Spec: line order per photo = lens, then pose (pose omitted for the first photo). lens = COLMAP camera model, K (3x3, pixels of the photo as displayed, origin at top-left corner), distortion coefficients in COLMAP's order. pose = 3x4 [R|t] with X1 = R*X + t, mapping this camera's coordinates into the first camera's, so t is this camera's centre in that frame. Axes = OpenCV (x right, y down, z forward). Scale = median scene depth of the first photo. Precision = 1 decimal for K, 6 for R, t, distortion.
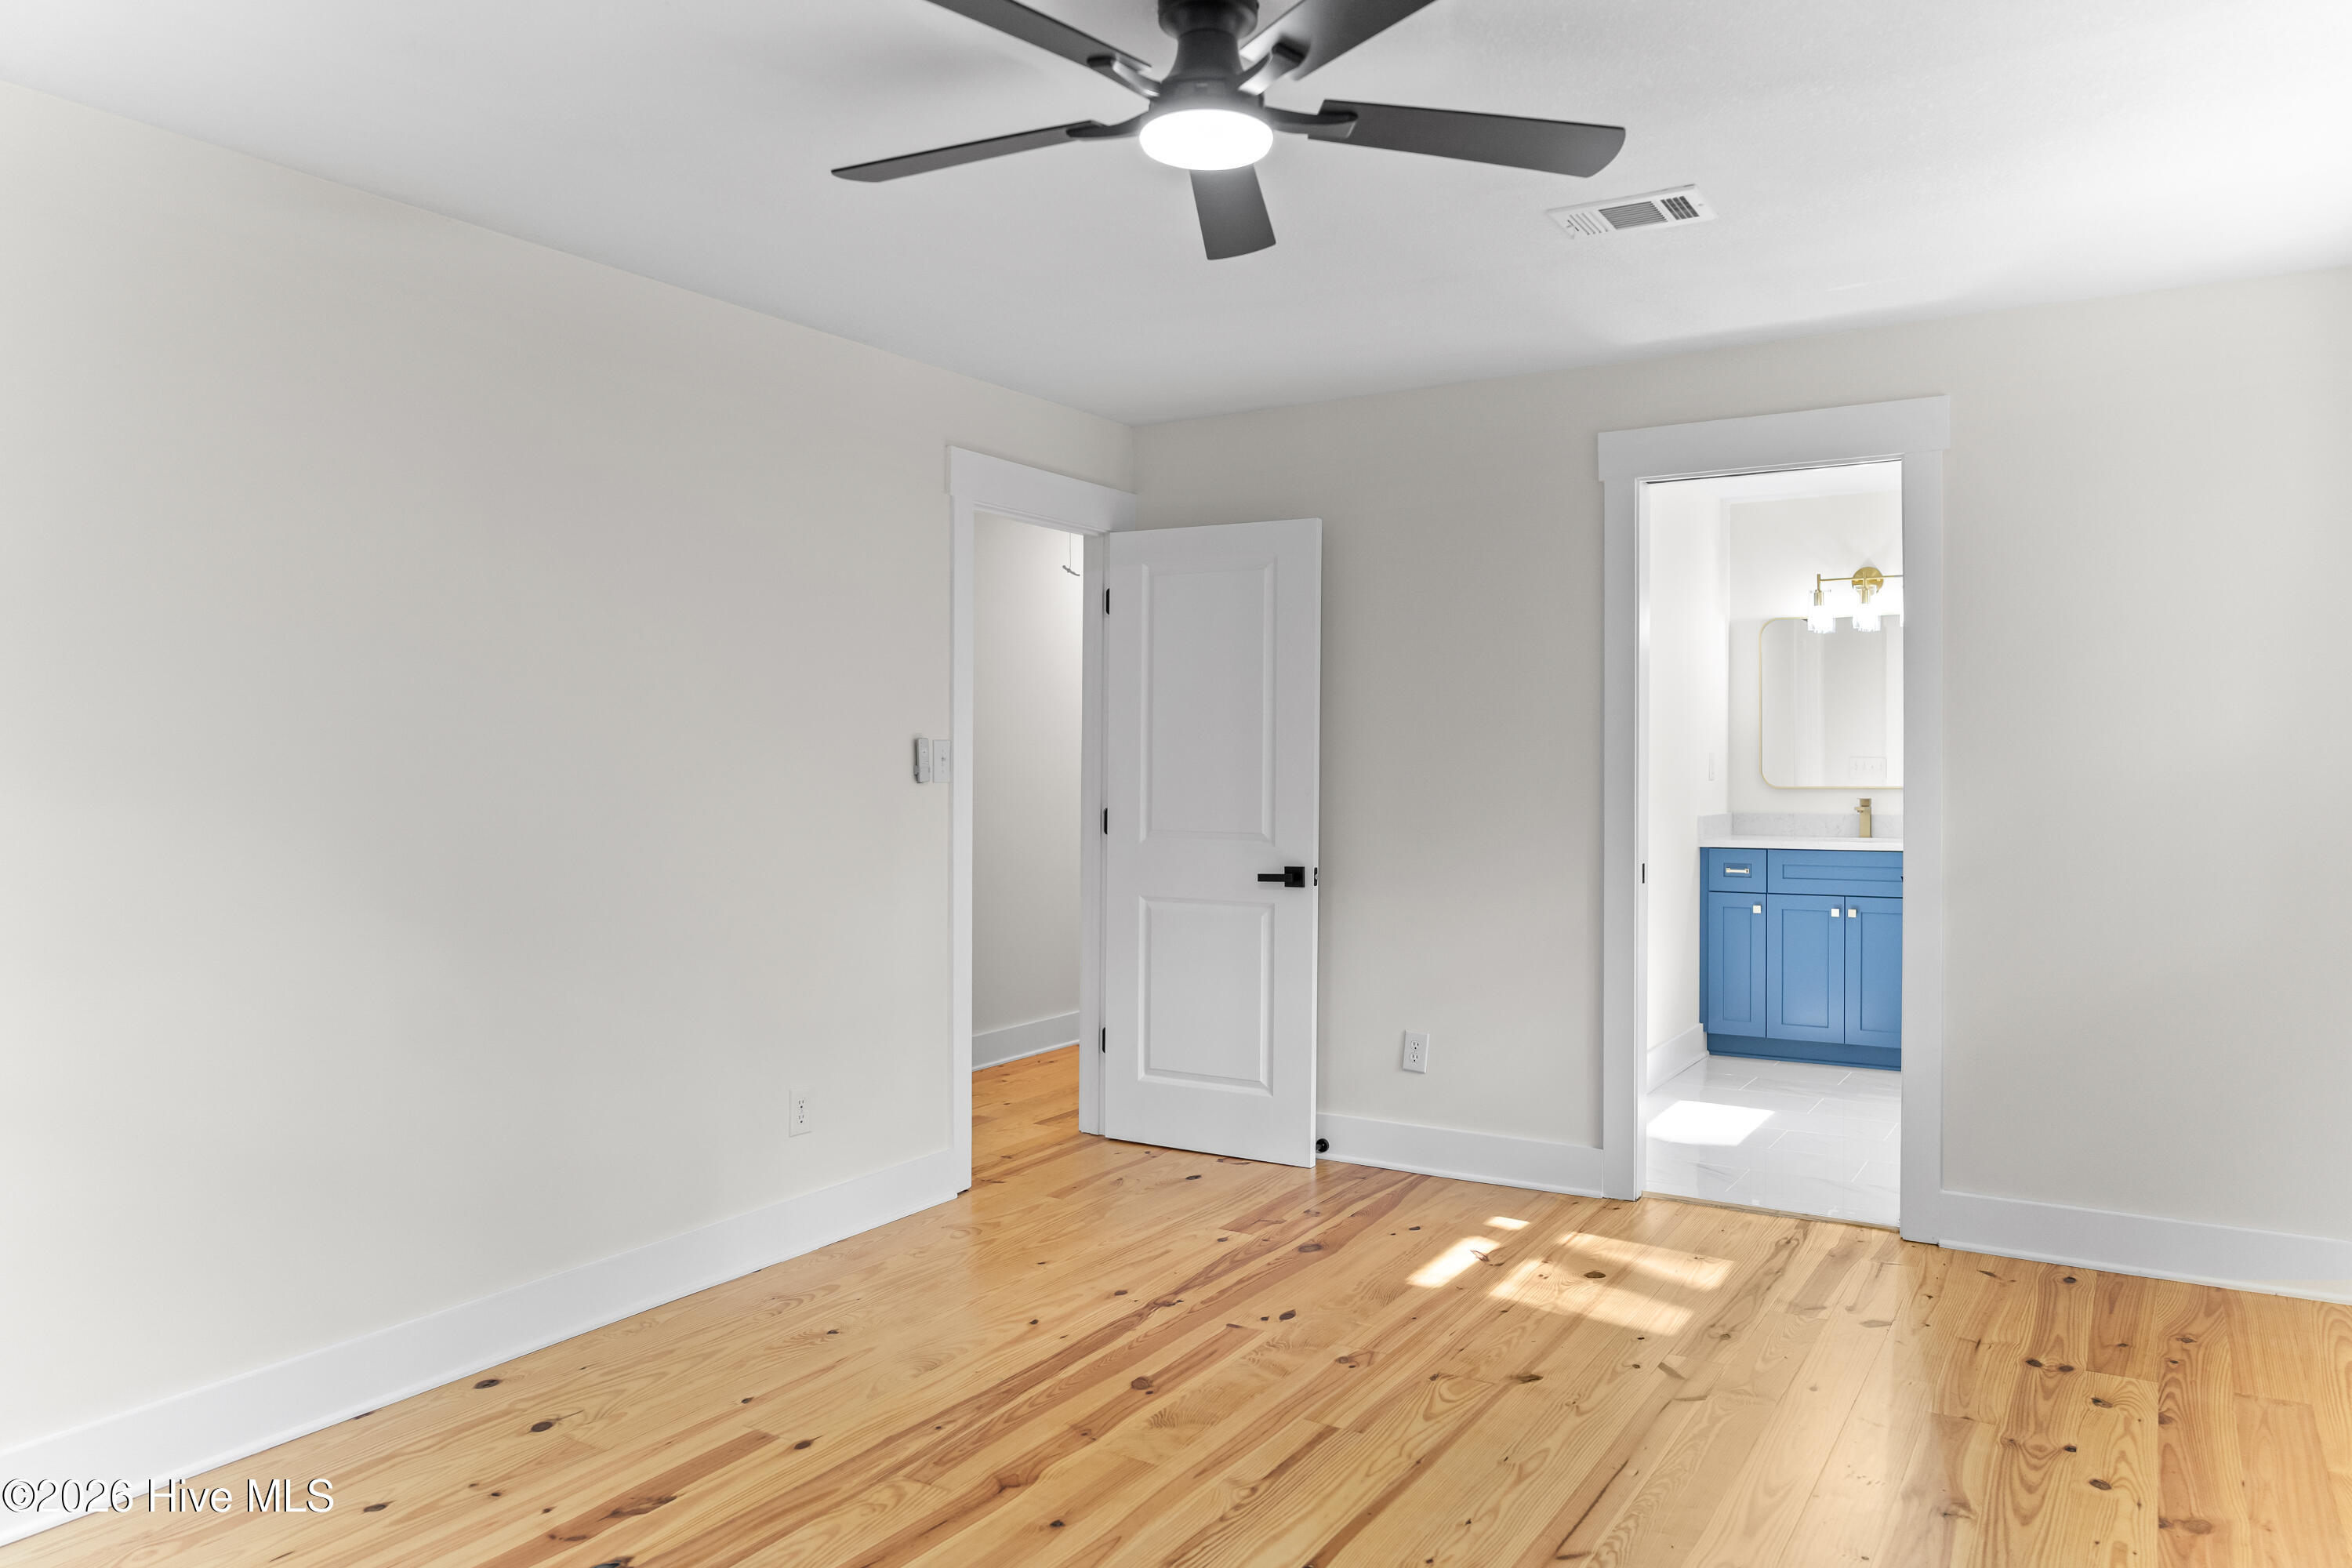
lens RADIAL K [[1615.9, 0, 1168.0], [0, 1615.9, 786.8], [0, 0, 1]] dist [-0.013291, -0.004132]
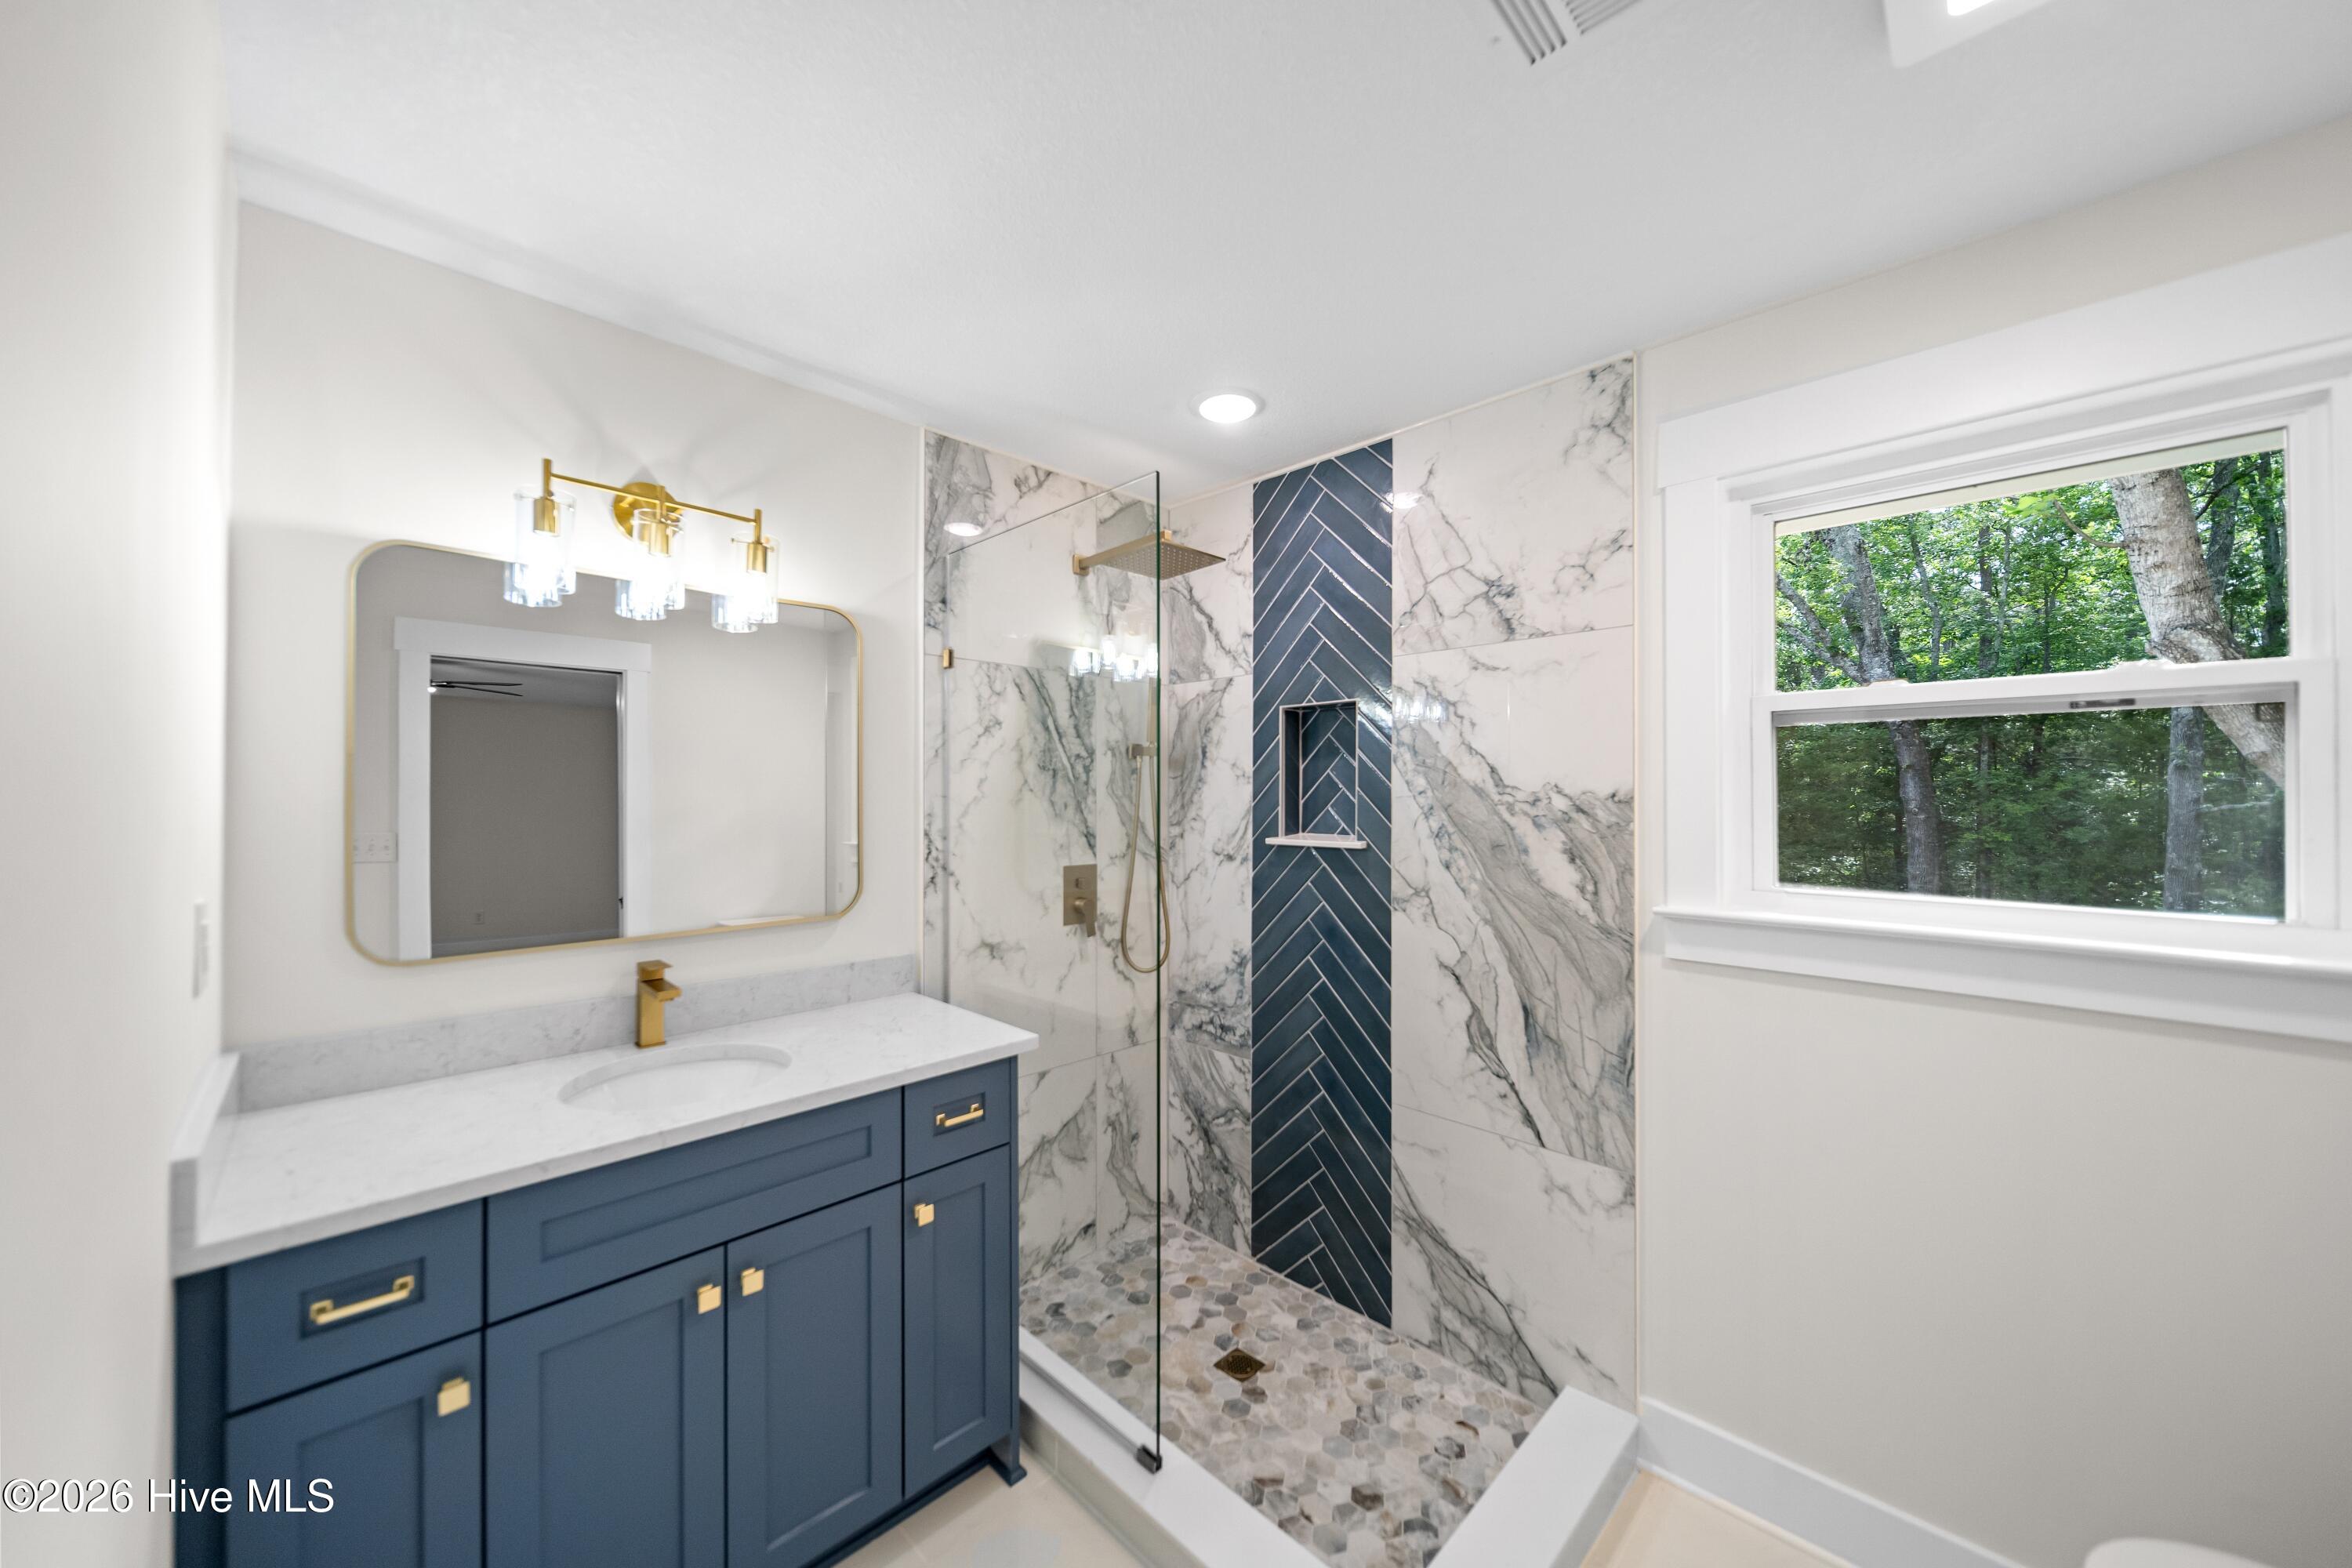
lens RADIAL K [[827.5, 0, 1164.8], [0, 827.5, 785.7], [0, 0, 1]] dist [-0.000996, -0.000107]
pose [[0.228837, 0.015740, 0.973337, 0.230082], [0.015940, 0.999675, -0.019913, -0.037995], [-0.973334, 0.020072, 0.228512, 0.800852]]
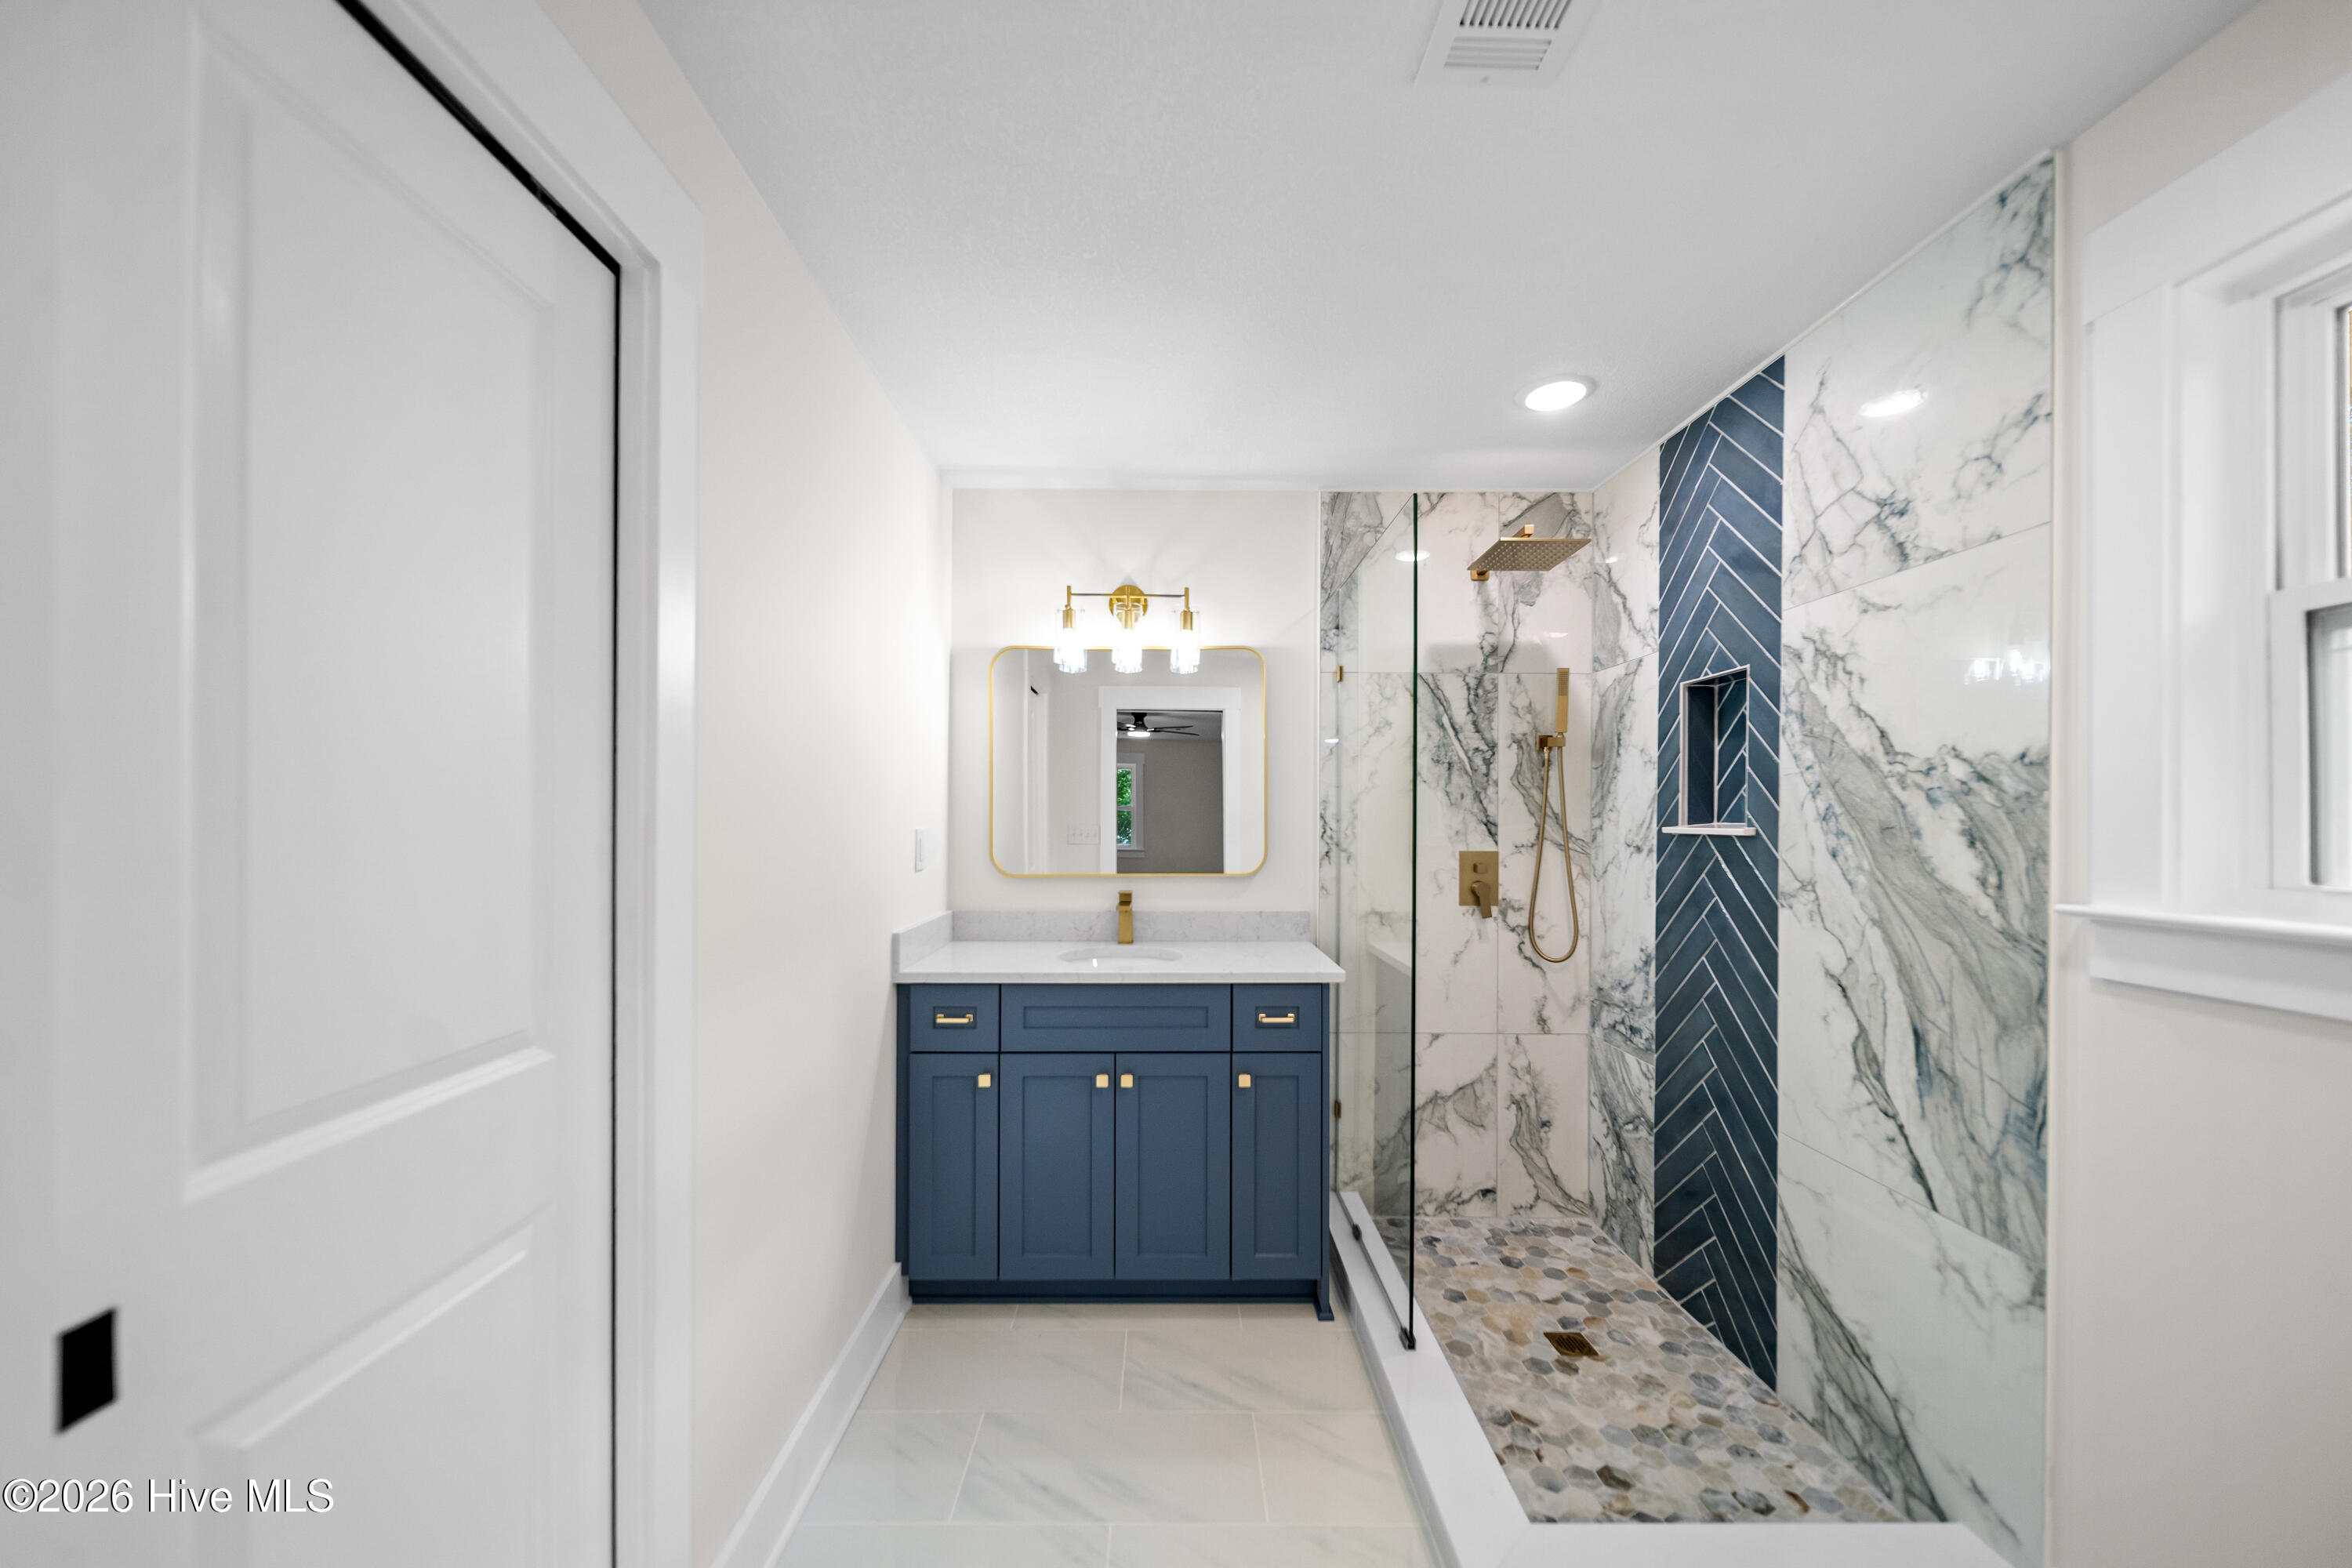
lens RADIAL K [[841.6, 0, 1178.2], [0, 841.6, 810.0], [0, 0, 1]] dist [-0.001061, -0.000350]
pose [[0.842002, 0.012612, 0.539327, 0.243473], [0.001854, 0.999653, -0.026272, -0.020060], [-0.539471, 0.023121, 0.841686, 0.661914]]
